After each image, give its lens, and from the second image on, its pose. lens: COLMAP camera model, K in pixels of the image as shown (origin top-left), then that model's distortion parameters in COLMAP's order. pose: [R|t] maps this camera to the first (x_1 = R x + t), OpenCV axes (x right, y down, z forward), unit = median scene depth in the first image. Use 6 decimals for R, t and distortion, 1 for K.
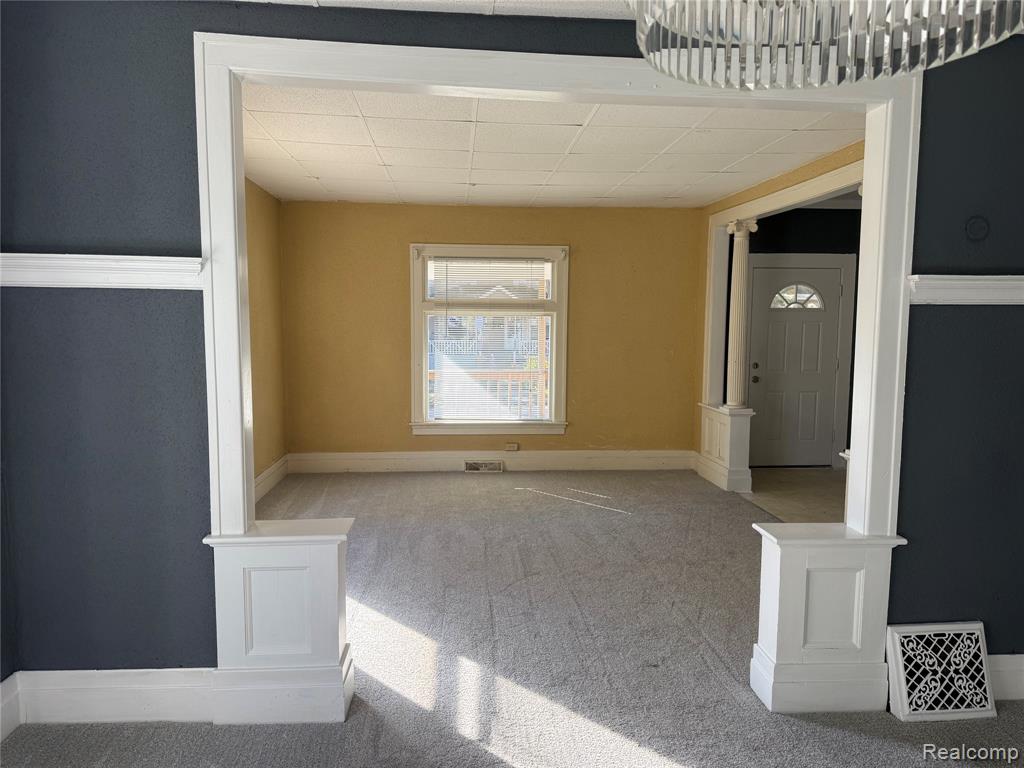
lens RADIAL K [[718.6, 0, 518.0], [0, 718.6, 382.1], [0, 0, 1]] dist [0.138257, -0.182353]
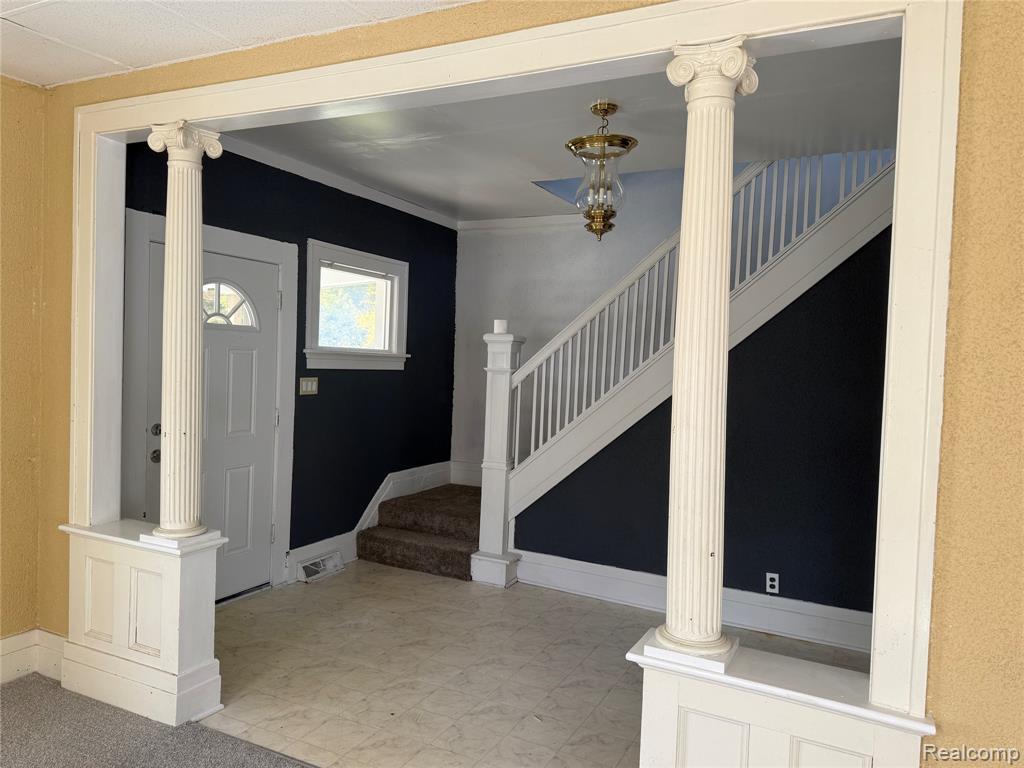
lens RADIAL K [[720.6, 0, 512.0], [0, 720.6, 390.1], [0, 0, 1]] dist [-0.001154, 0.000369]
pose [[0.523472, -0.021063, 0.851783, 0.024277], [0.037448, 0.999297, 0.001696, -0.048110], [-0.851220, 0.031009, 0.523892, 0.585372]]
